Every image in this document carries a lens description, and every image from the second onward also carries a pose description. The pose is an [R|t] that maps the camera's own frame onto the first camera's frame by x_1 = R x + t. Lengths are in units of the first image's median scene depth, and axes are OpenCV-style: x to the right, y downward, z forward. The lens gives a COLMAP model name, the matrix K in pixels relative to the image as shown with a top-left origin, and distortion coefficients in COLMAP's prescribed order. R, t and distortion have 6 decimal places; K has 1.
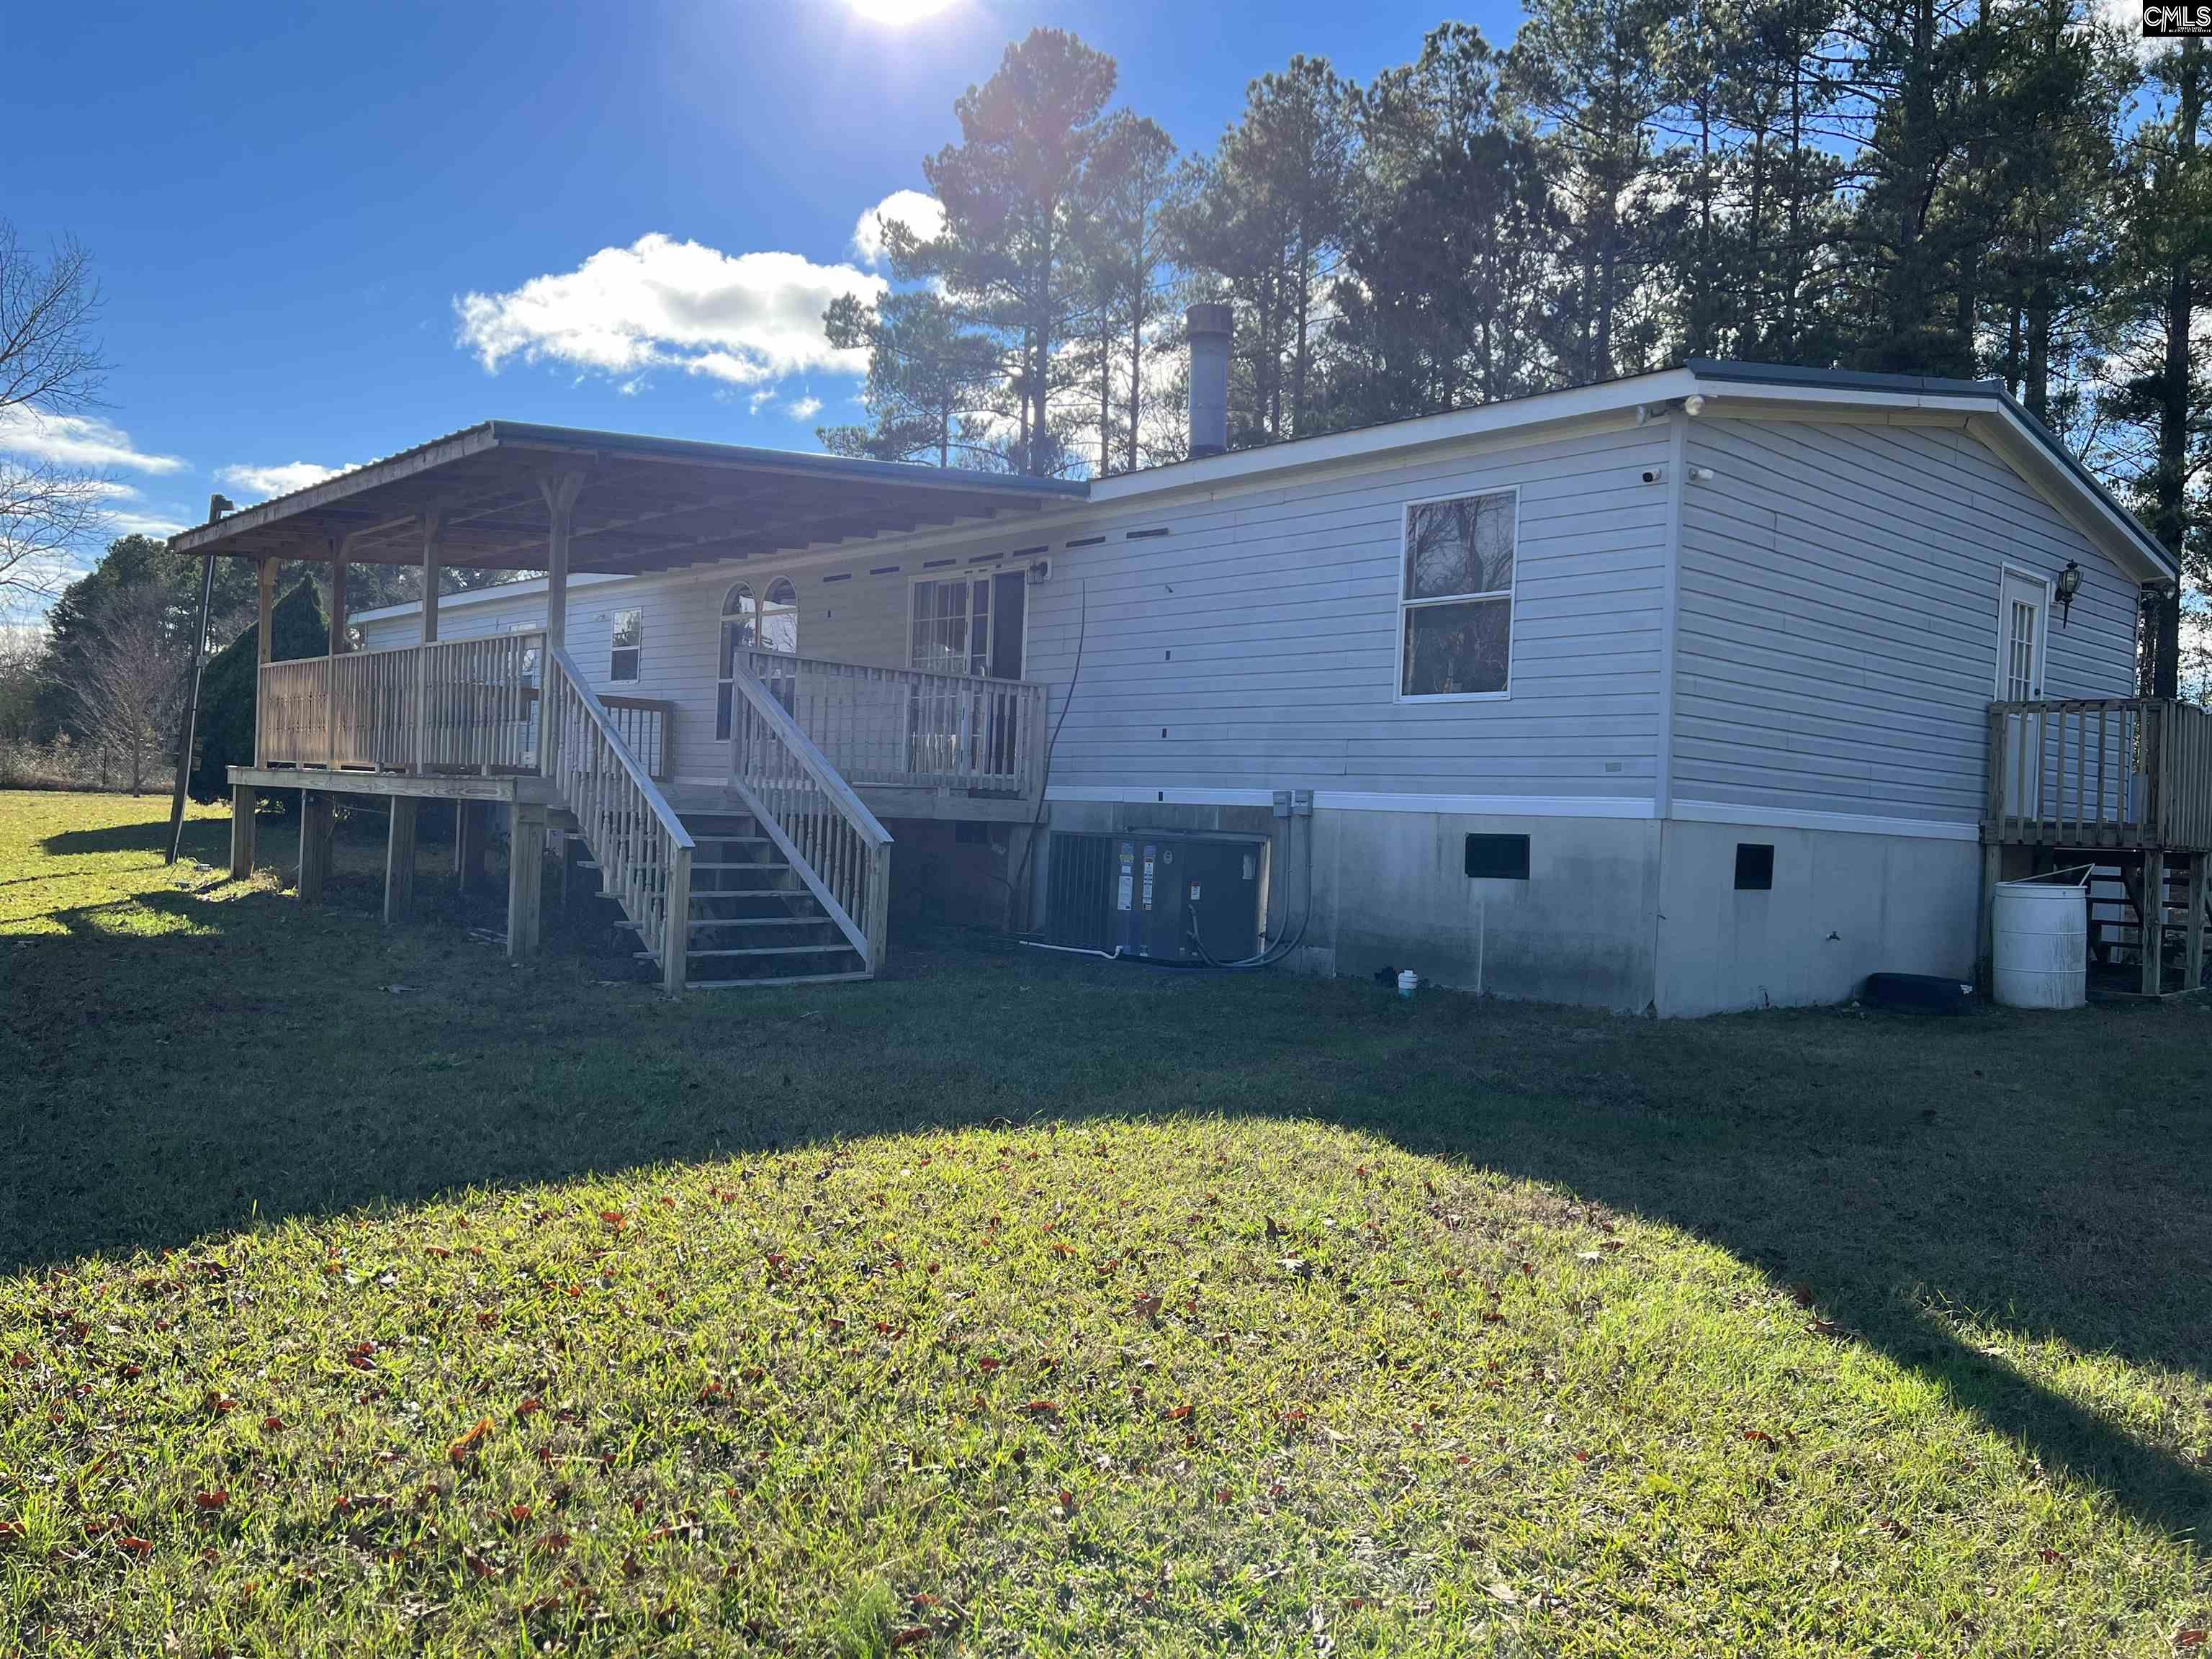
lens RADIAL K [[1663.9, 0, 1110.3], [0, 1663.9, 835.4], [0, 0, 1]] dist [0.086943, -0.123611]
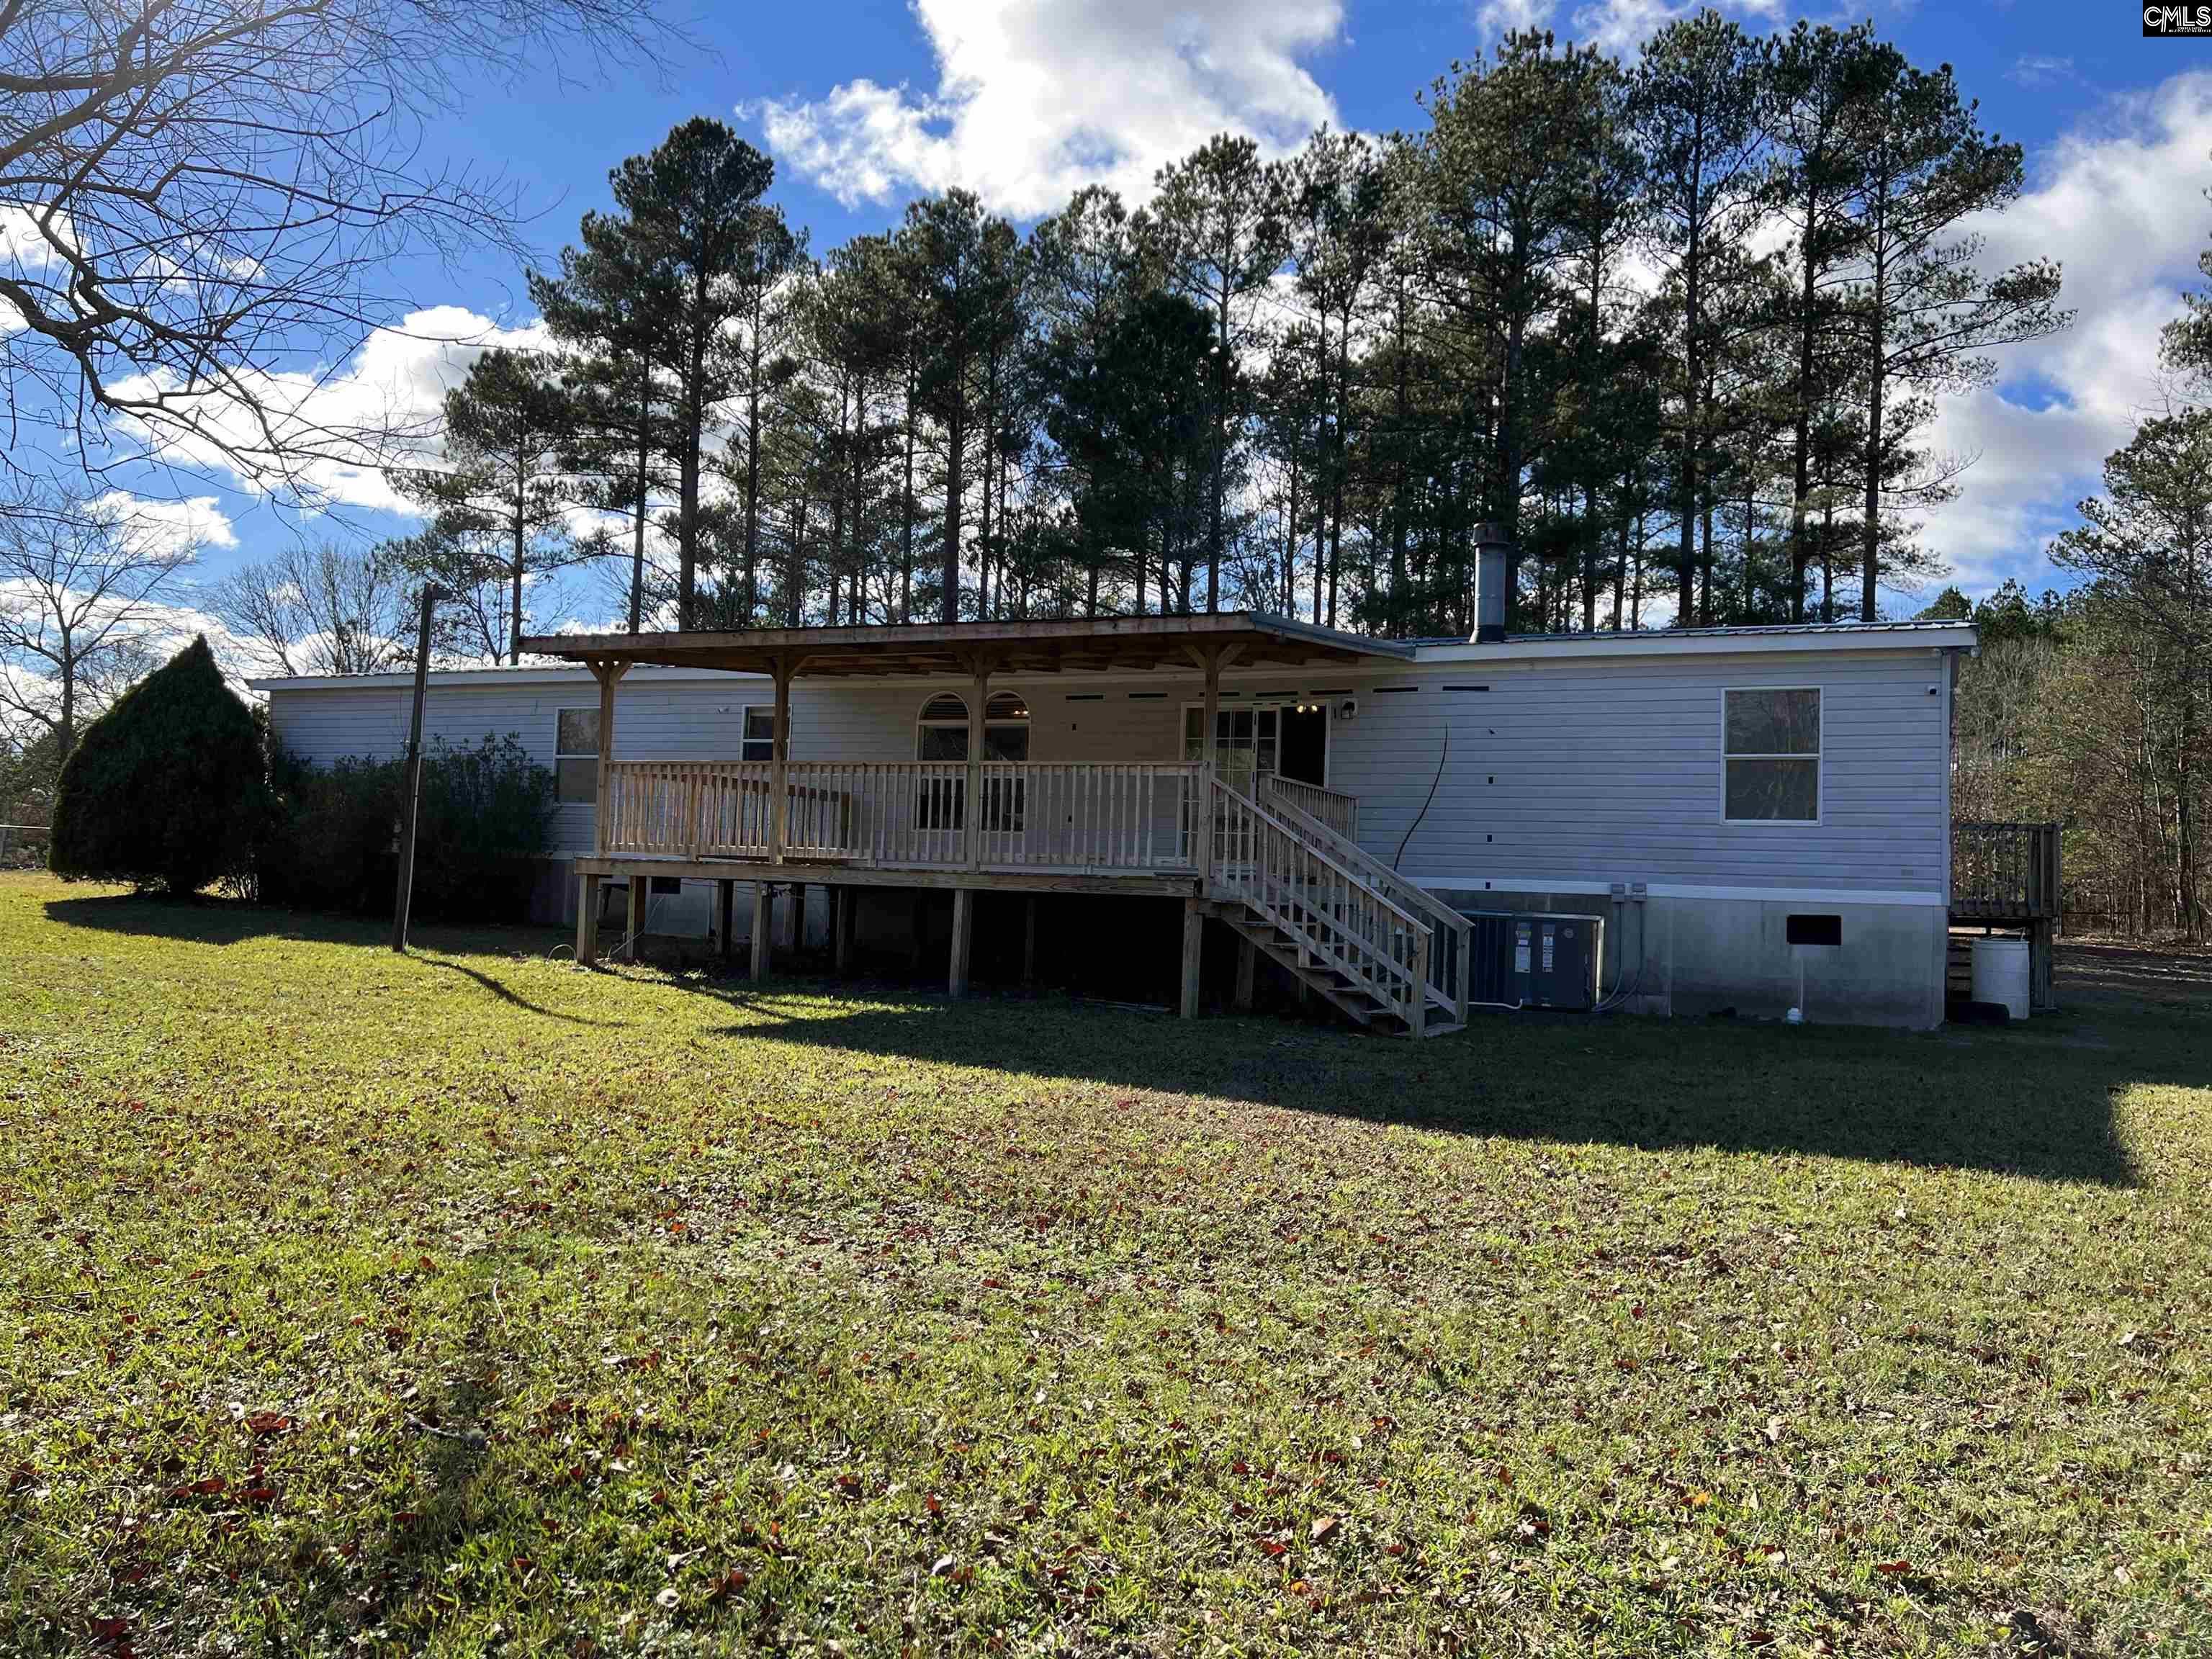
lens RADIAL K [[1663.9, 0, 1110.3], [0, 1663.9, 835.4], [0, 0, 1]] dist [0.086943, -0.123611]
pose [[0.914855, 0.004838, 0.403754, -0.859618], [0.007721, 0.999536, -0.029471, -0.029366], [-0.403710, 0.030079, 0.914393, -0.111843]]
